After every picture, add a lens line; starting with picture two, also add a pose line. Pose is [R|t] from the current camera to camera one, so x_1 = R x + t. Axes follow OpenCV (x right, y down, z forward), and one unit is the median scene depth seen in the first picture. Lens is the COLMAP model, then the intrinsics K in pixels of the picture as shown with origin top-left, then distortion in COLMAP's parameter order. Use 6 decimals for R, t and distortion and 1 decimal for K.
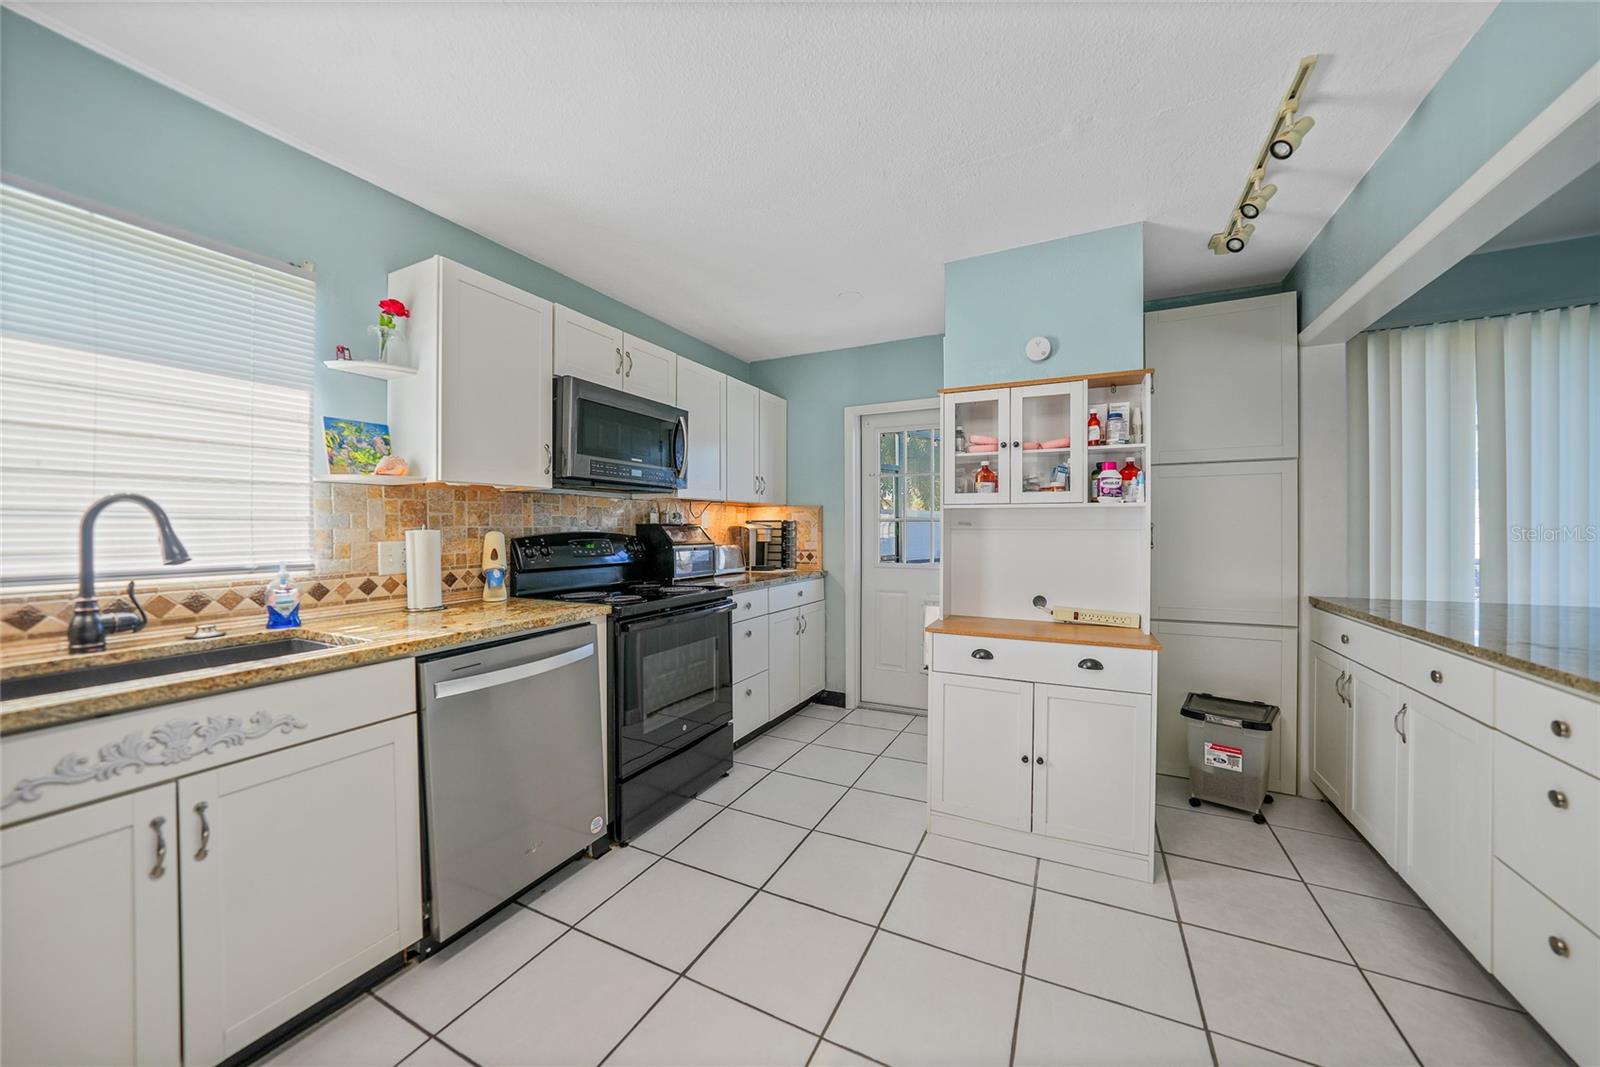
lens RADIAL K [[567.6, 0, 803.2], [0, 567.6, 525.0], [0, 0, 1]] dist [-0.024422, 0.004377]
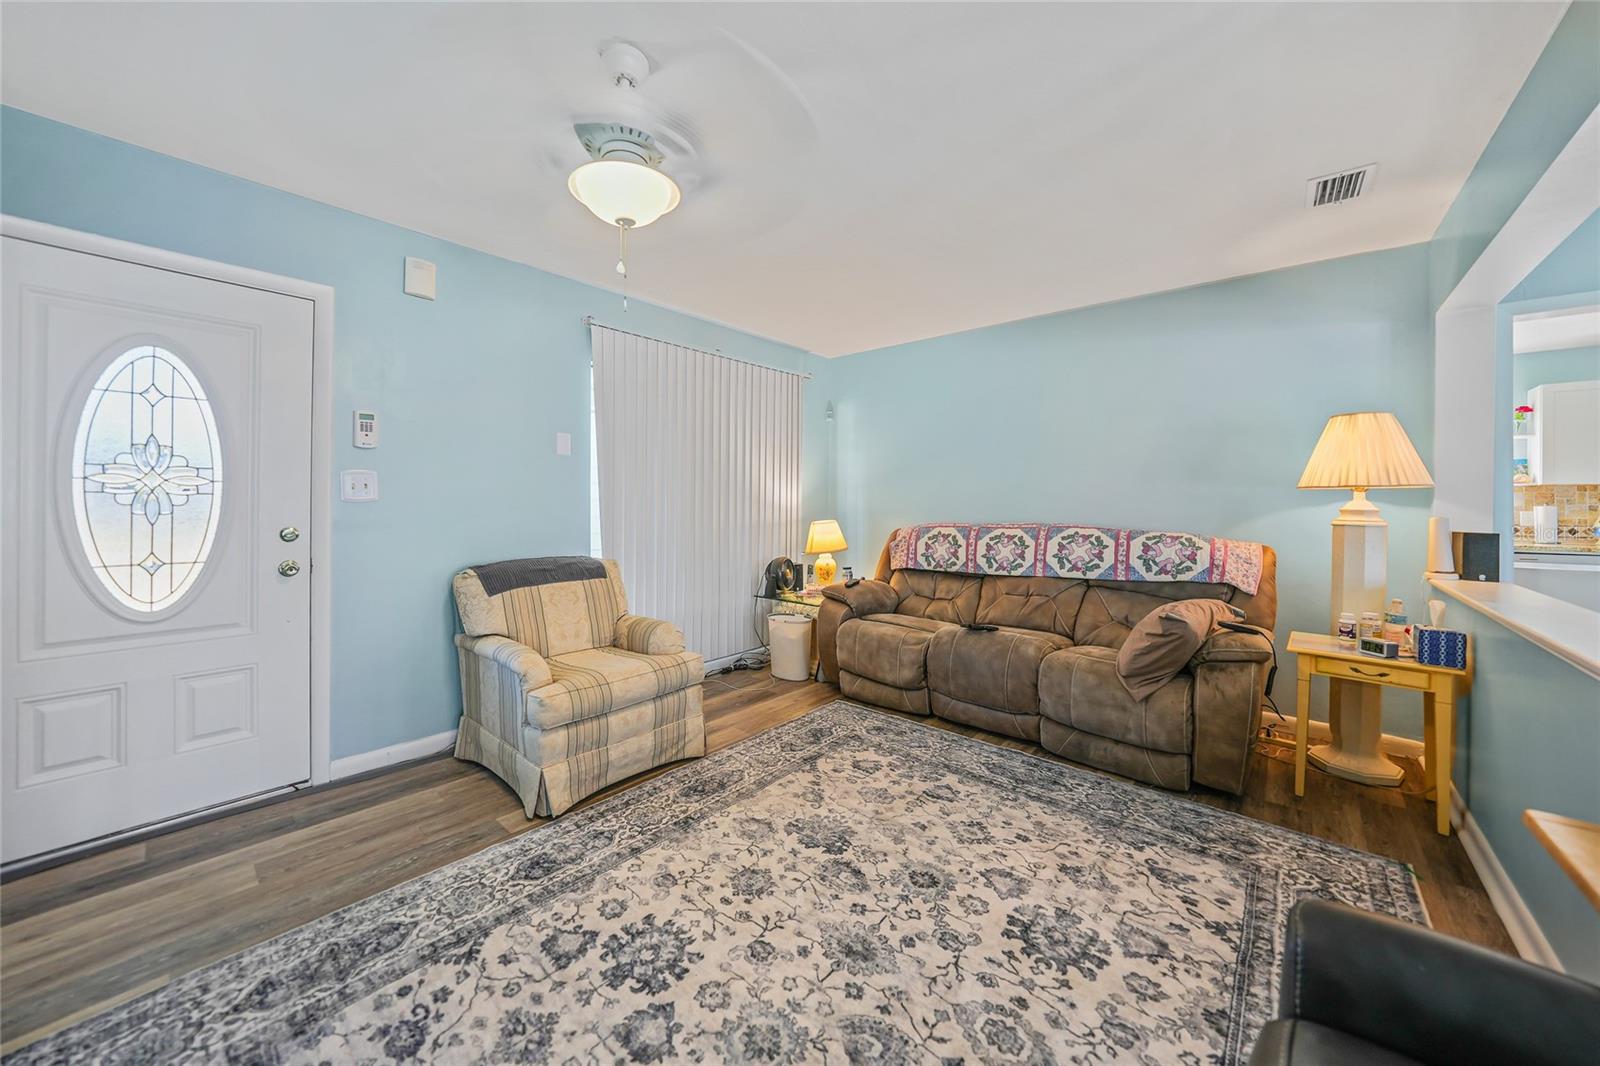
lens RADIAL K [[567.6, 0, 795.1], [0, 567.6, 486.4], [0, 0, 1]] dist [-0.024422, 0.004377]
pose [[-0.245359, -0.024362, -0.969126, 2.020674], [-0.009183, 0.999698, -0.022806, 0.007724], [0.969389, 0.003304, -0.245508, -1.152217]]
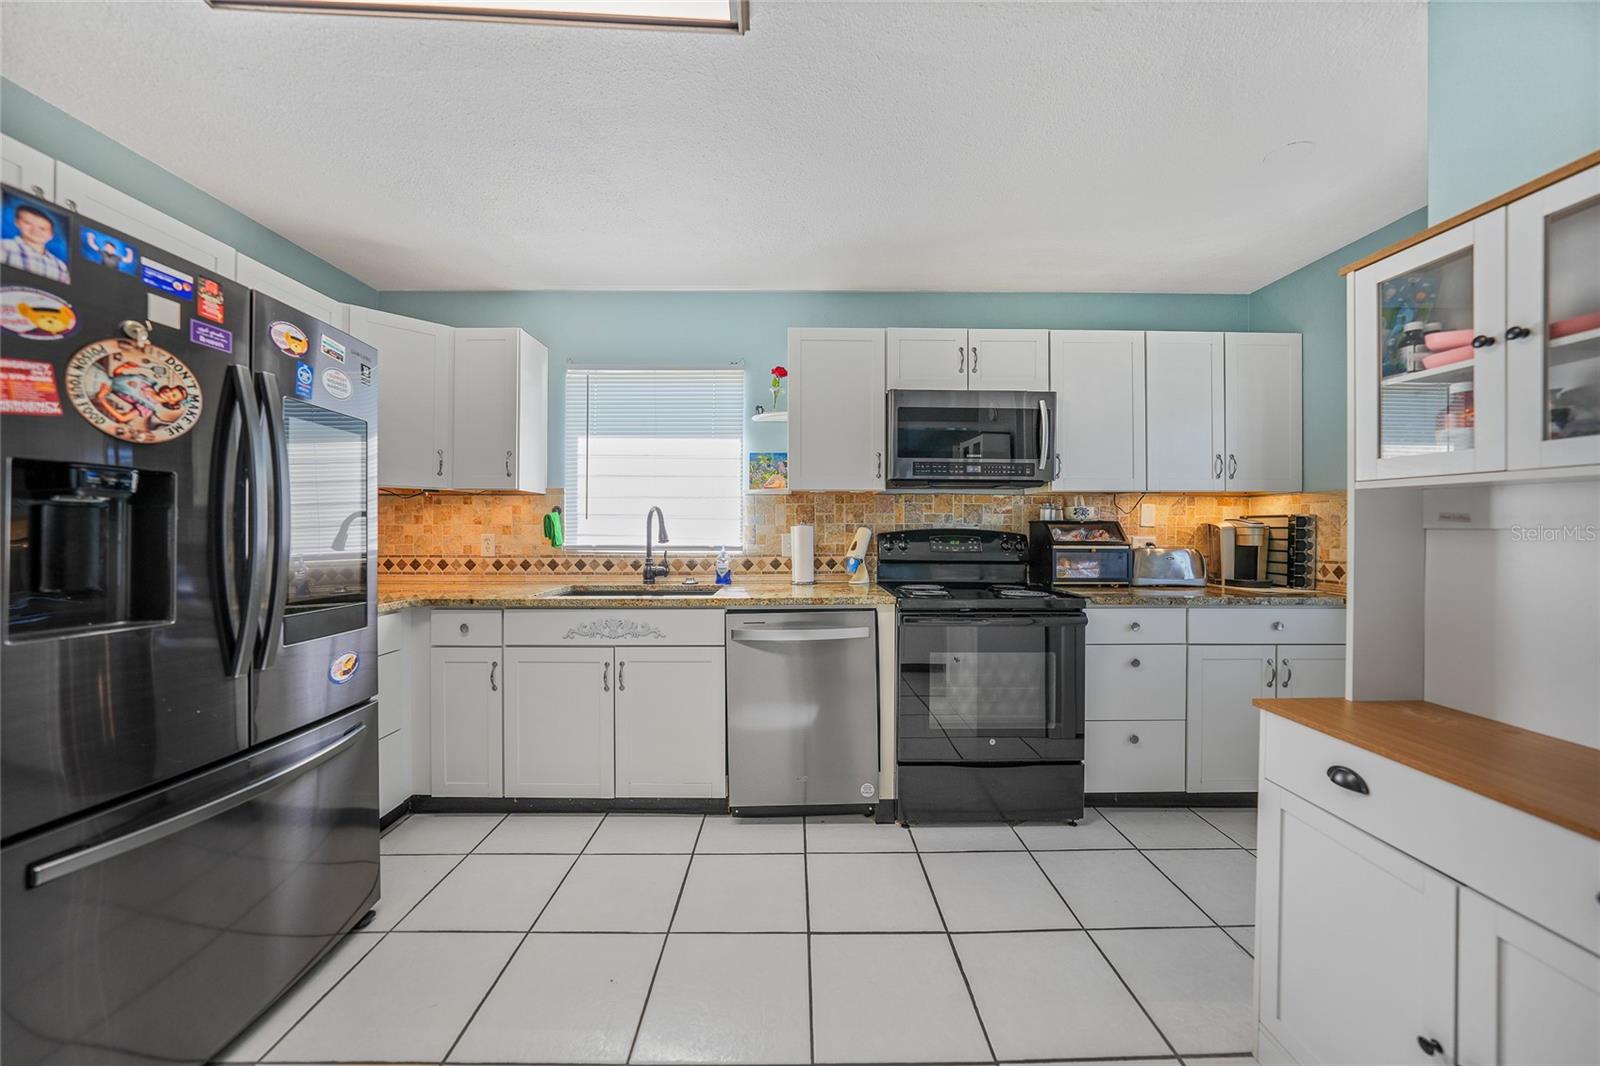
lens RADIAL K [[567.6, 0, 797.0], [0, 567.6, 520.3], [0, 0, 1]] dist [-0.024422, 0.004377]
pose [[0.449771, -0.004533, -0.893133, 0.530239], [-0.000040, 0.999987, -0.005096, 0.002369], [0.893144, 0.002327, 0.449765, 0.340133]]
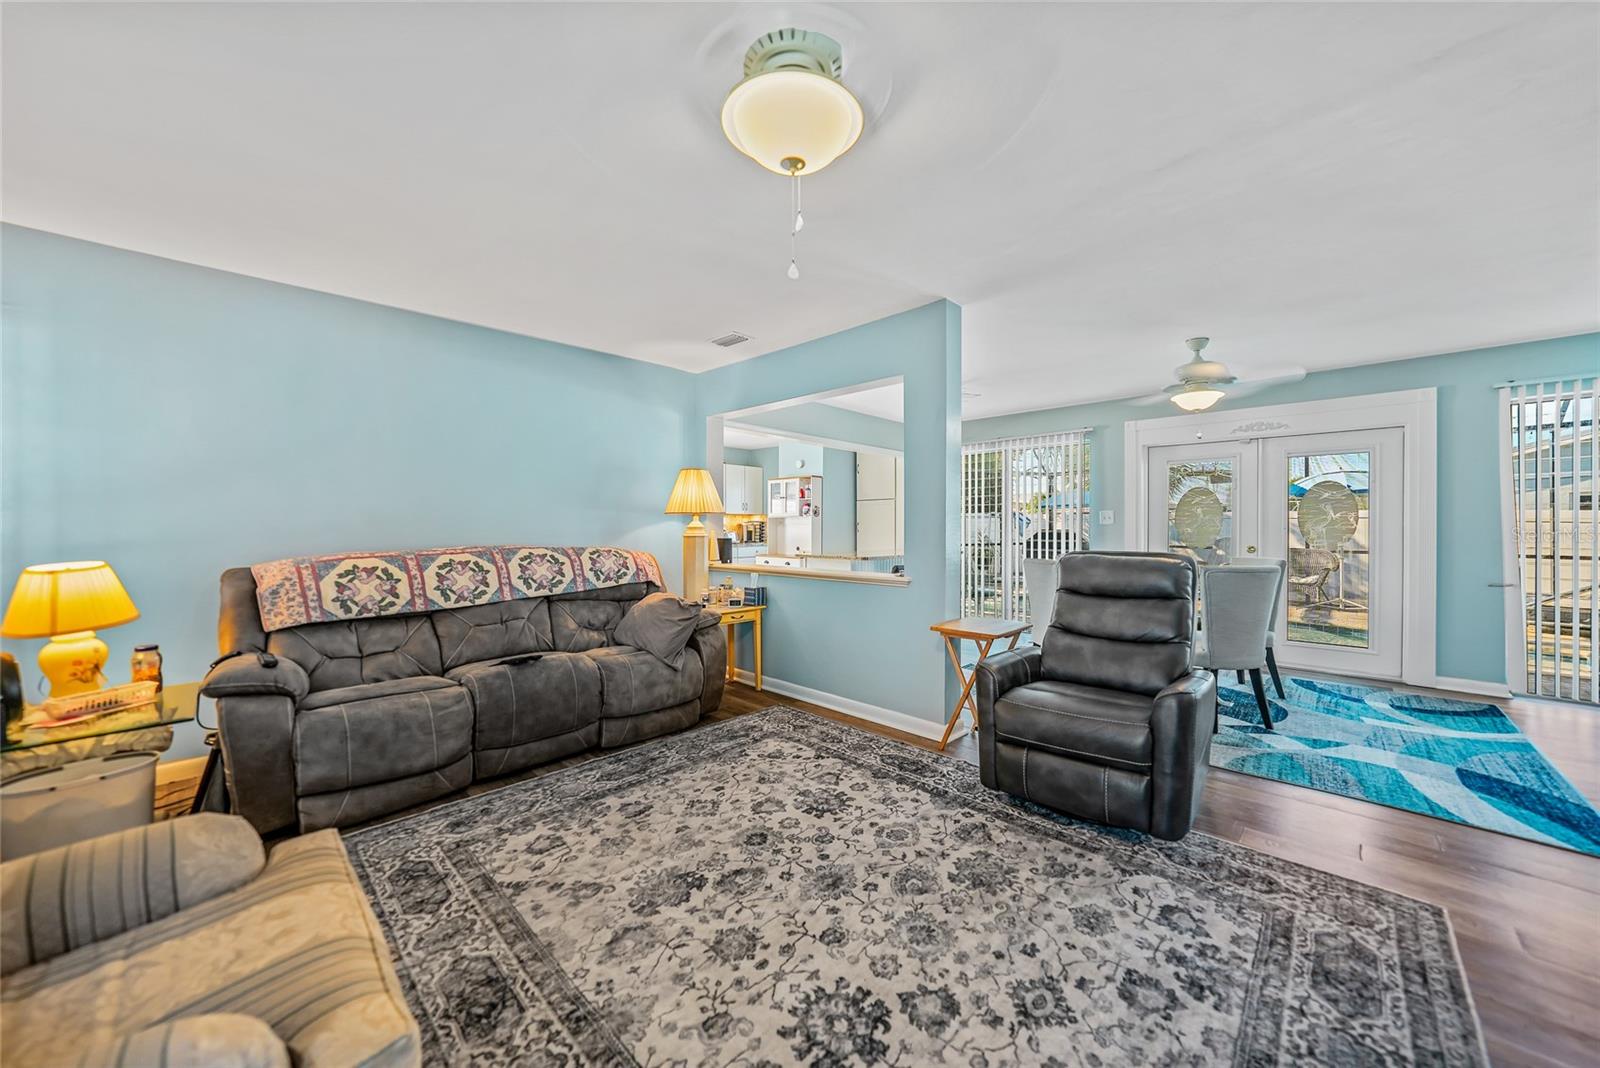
lens RADIAL K [[567.6, 0, 805.7], [0, 567.6, 529.7], [0, 0, 1]] dist [-0.024422, 0.004377]
pose [[0.952587, 0.000615, -0.304266, 1.540017], [0.001472, 0.999977, 0.006631, 0.017571], [0.304263, -0.006765, 0.952564, -2.083477]]
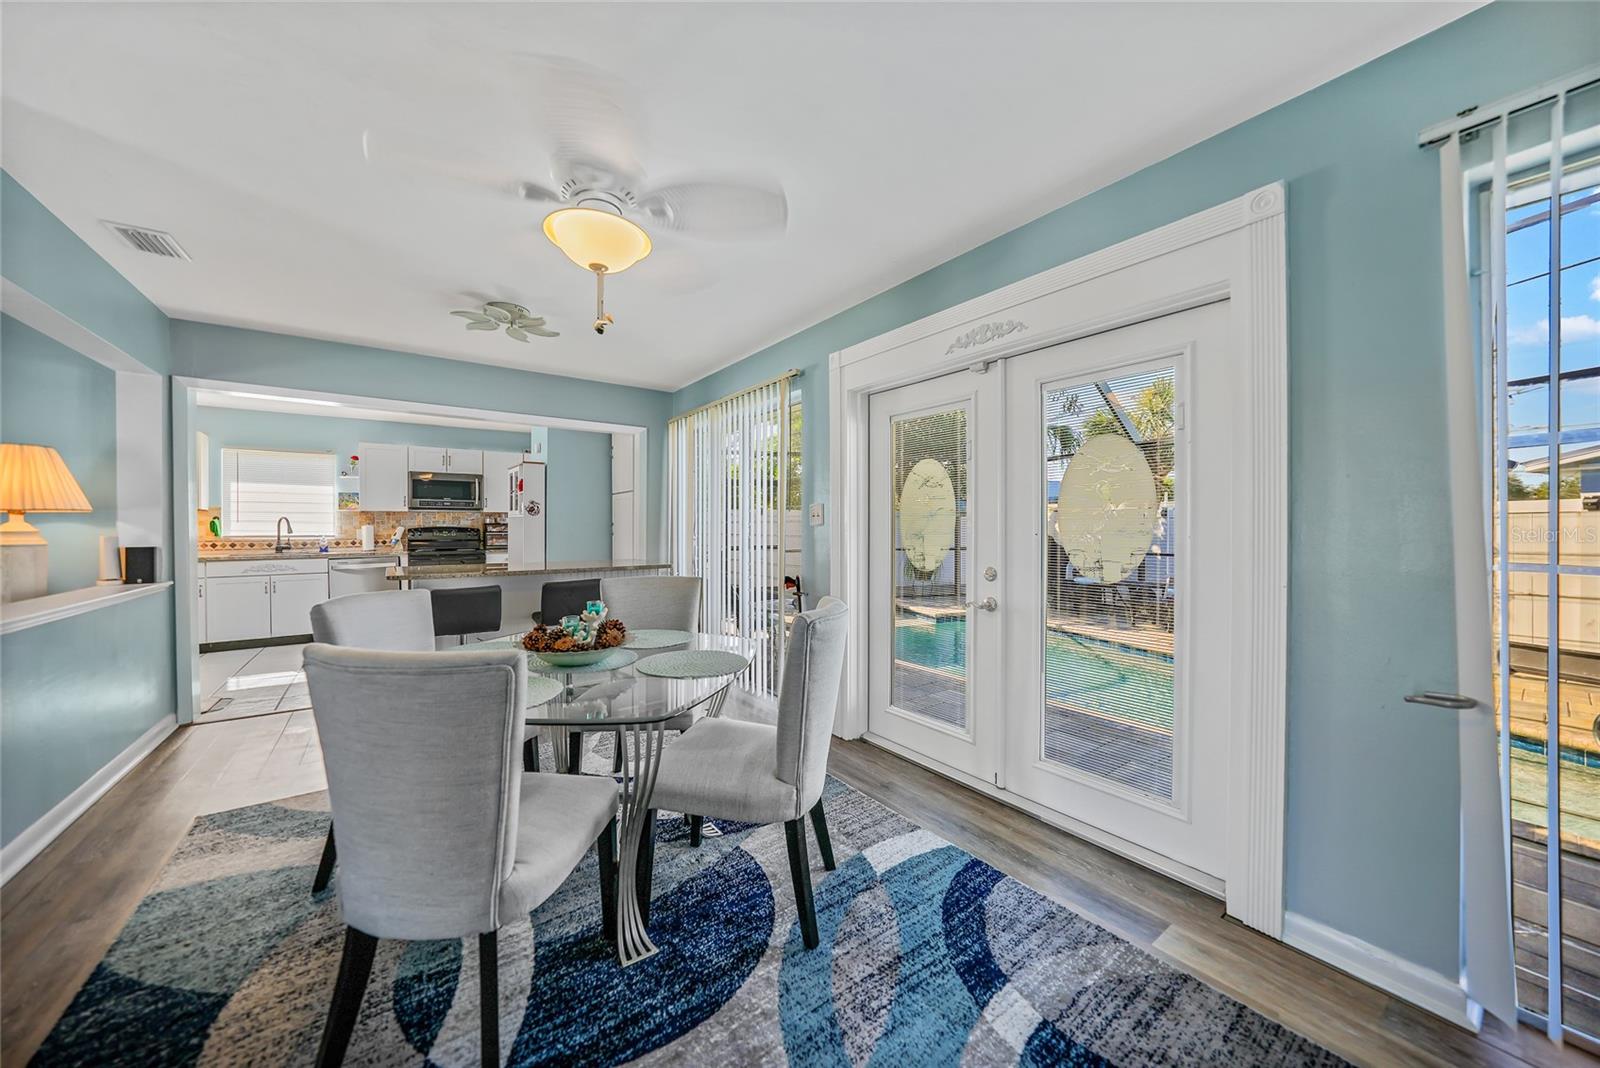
lens RADIAL K [[567.6, 0, 799.4], [0, 567.6, 526.6], [0, 0, 1]] dist [-0.024422, 0.004377]
pose [[0.886743, -0.000578, -0.462263, 2.752194], [0.002493, 0.999991, 0.003531, 0.008940], [0.462256, -0.004283, 0.886736, -0.628743]]
